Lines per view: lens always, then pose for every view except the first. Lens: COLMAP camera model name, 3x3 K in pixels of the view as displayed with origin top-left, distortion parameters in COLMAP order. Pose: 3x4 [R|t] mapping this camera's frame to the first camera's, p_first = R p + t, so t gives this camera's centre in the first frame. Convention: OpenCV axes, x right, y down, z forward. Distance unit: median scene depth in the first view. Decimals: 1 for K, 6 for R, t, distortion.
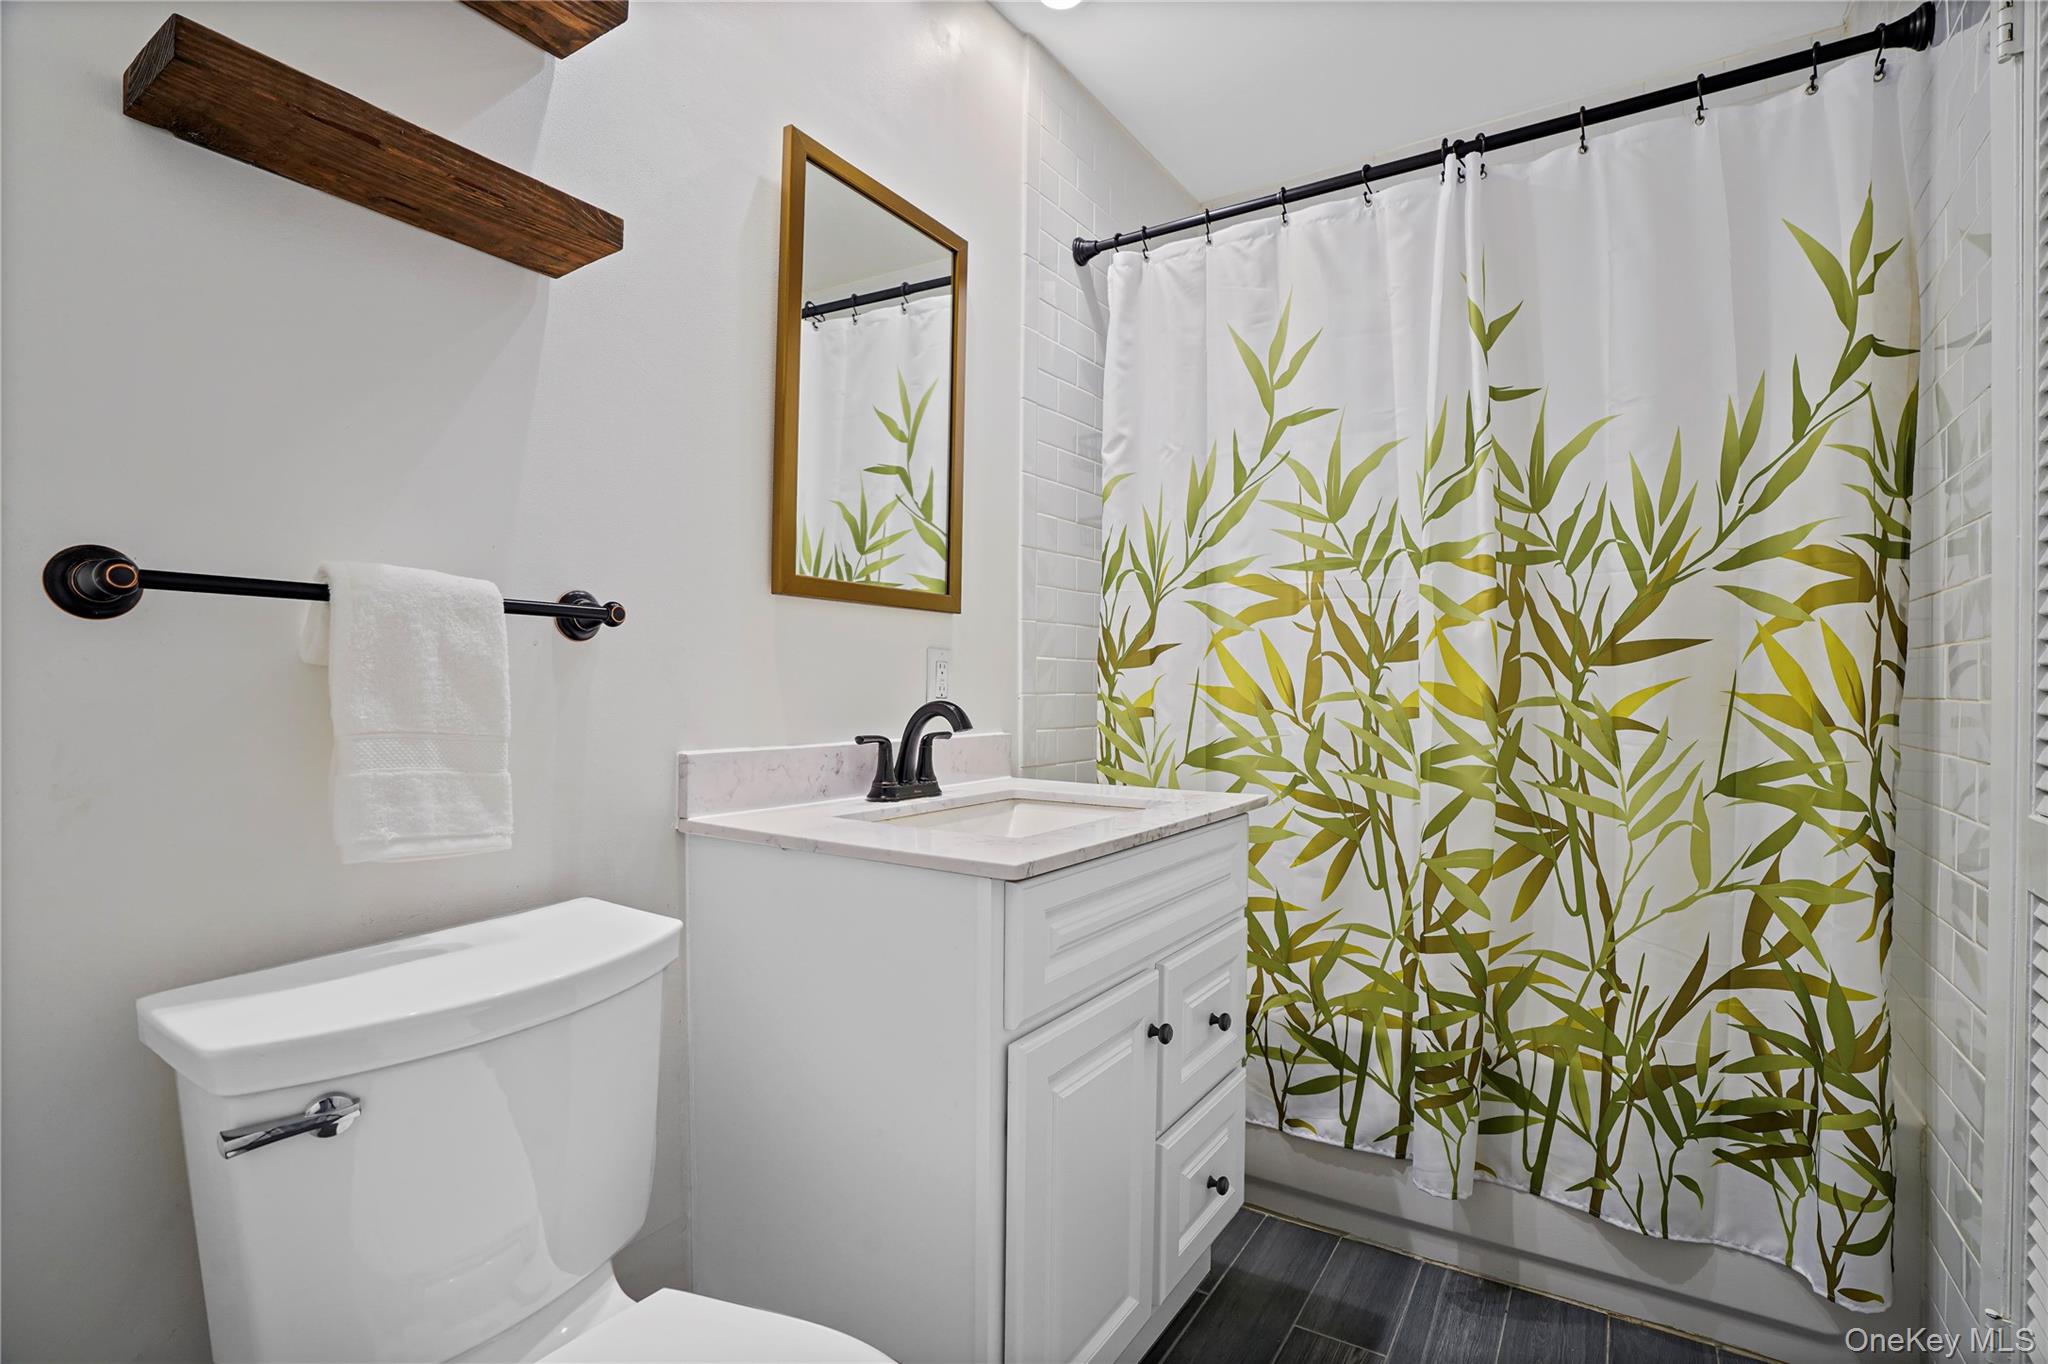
lens RADIAL K [[956.4, 0, 1049.3], [0, 956.4, 686.7], [0, 0, 1]] dist [-0.062761, 0.031462]
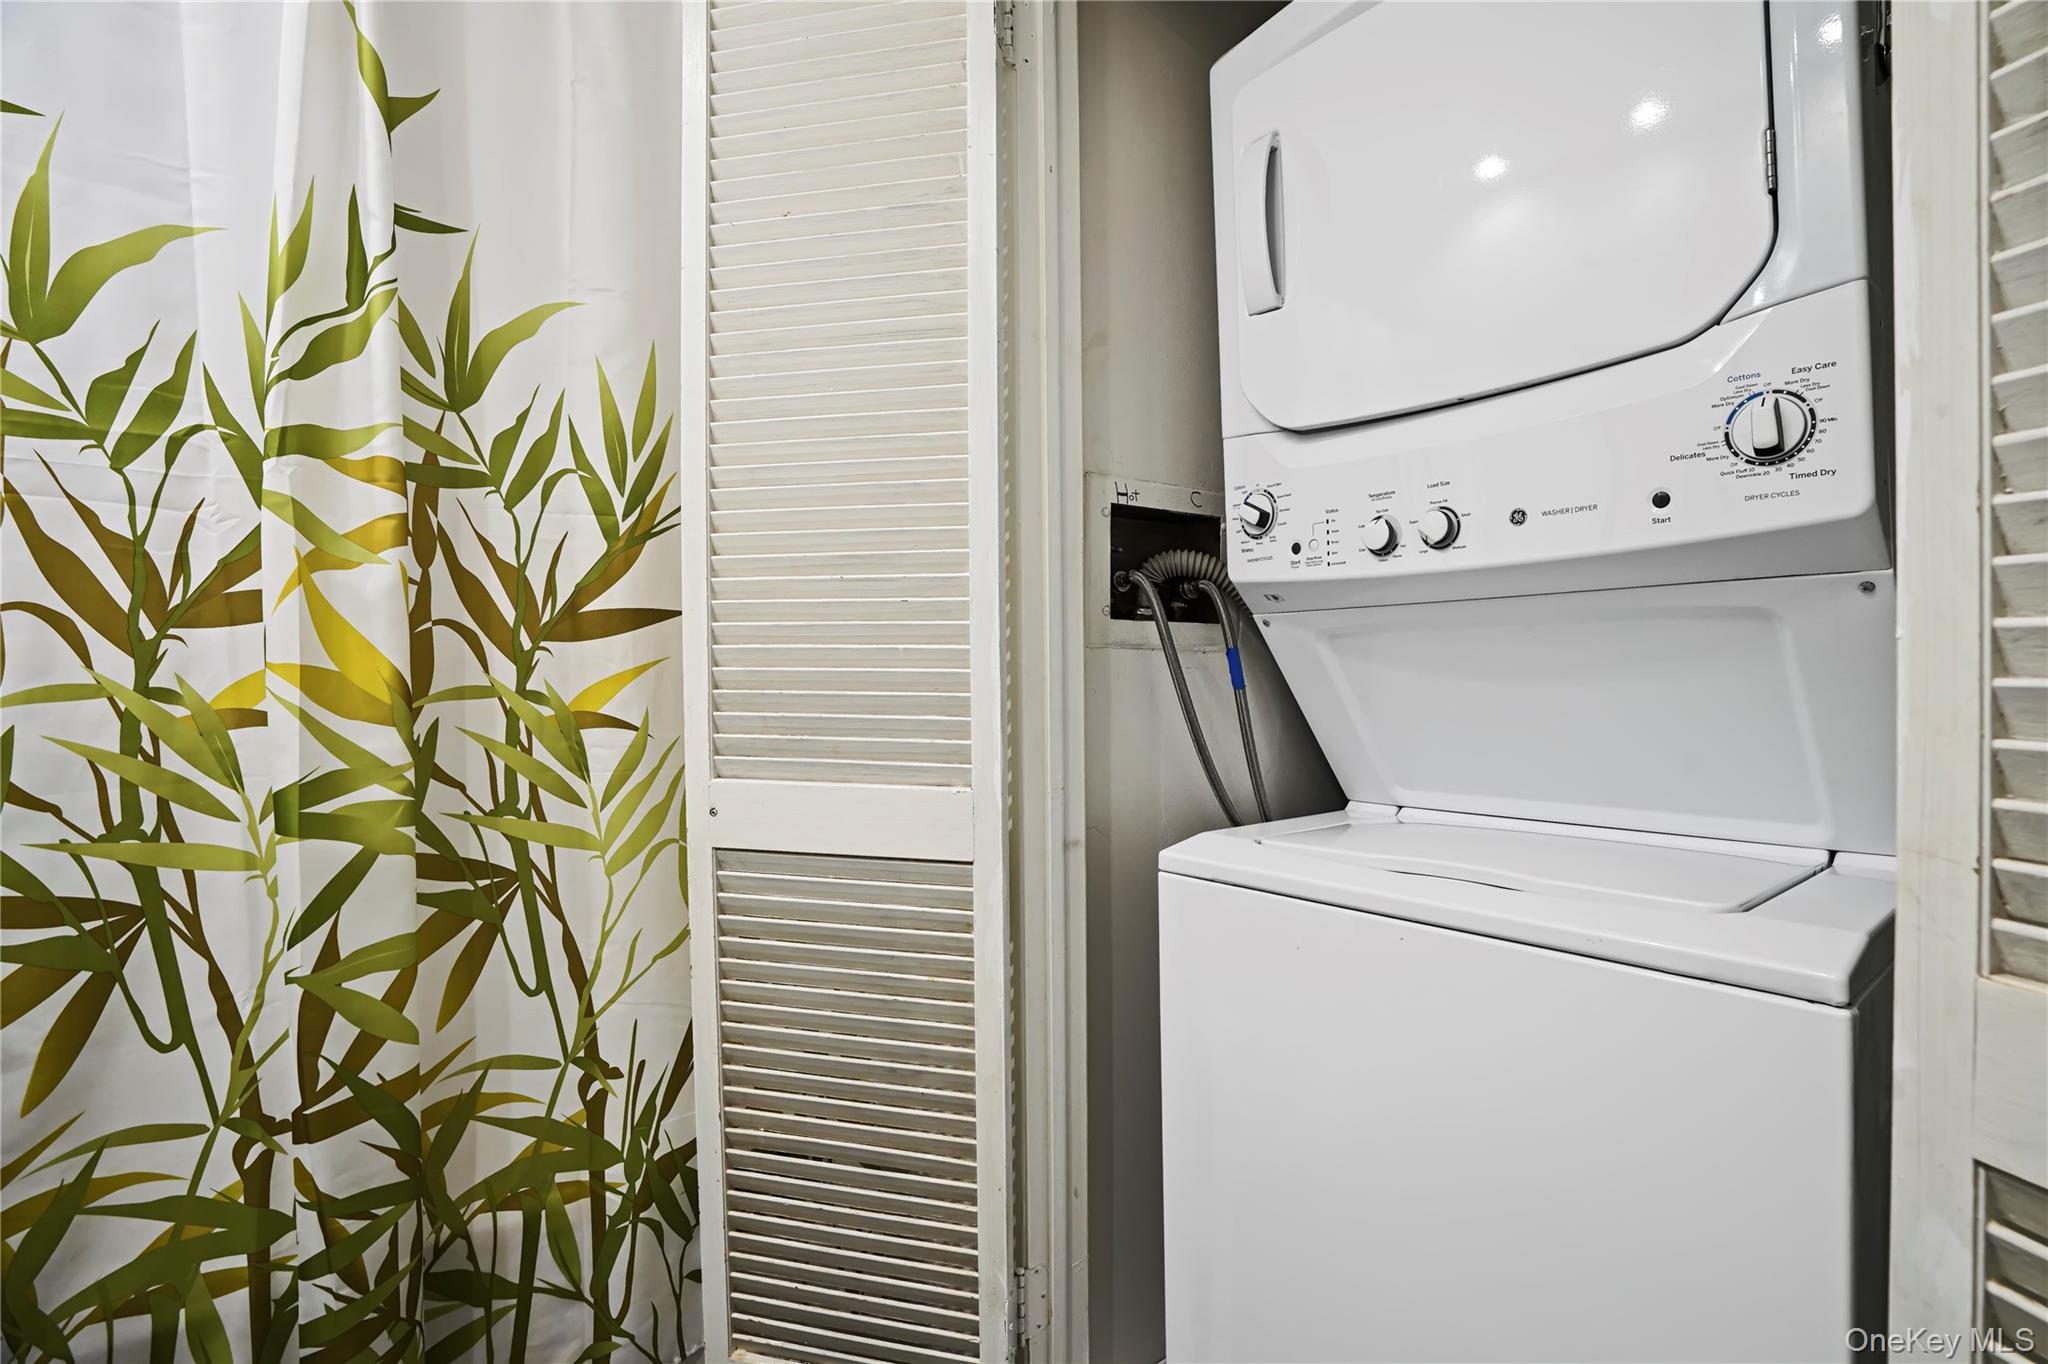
lens RADIAL K [[933.9, 0, 1024.0], [0, 933.9, 682.0], [0, 0, 1]] dist [-0.054552, 0.015366]
pose [[0.335972, -0.016545, 0.941727, 0.038444], [0.005534, 0.999863, 0.015592, -0.000034], [-0.941856, -0.000027, 0.336017, 0.414303]]
